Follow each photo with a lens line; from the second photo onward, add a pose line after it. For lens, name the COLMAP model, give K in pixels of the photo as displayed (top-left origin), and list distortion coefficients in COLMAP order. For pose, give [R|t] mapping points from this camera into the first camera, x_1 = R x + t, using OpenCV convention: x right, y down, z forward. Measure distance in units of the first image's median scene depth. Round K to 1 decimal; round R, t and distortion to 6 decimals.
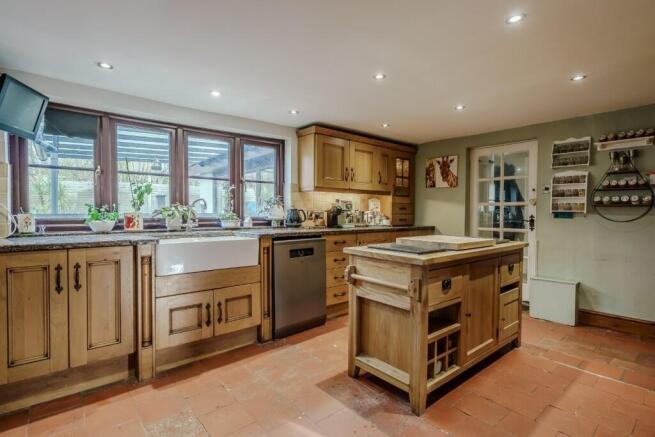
lens RADIAL K [[316.3, 0, 326.6], [0, 316.3, 219.4], [0, 0, 1]] dist [-0.000372, -0.000190]
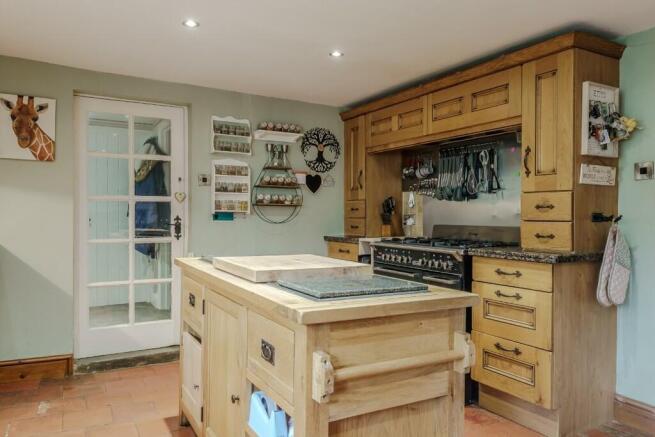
lens RADIAL K [[468.0, 0, 326.5], [0, 468.0, 215.9], [0, 0, 1]] dist [0.002444, -0.000037]
pose [[0.181120, -0.013079, 0.983374, -0.314856], [0.015758, 0.999822, 0.010395, -0.022409], [-0.983335, 0.013613, 0.181294, 0.560928]]
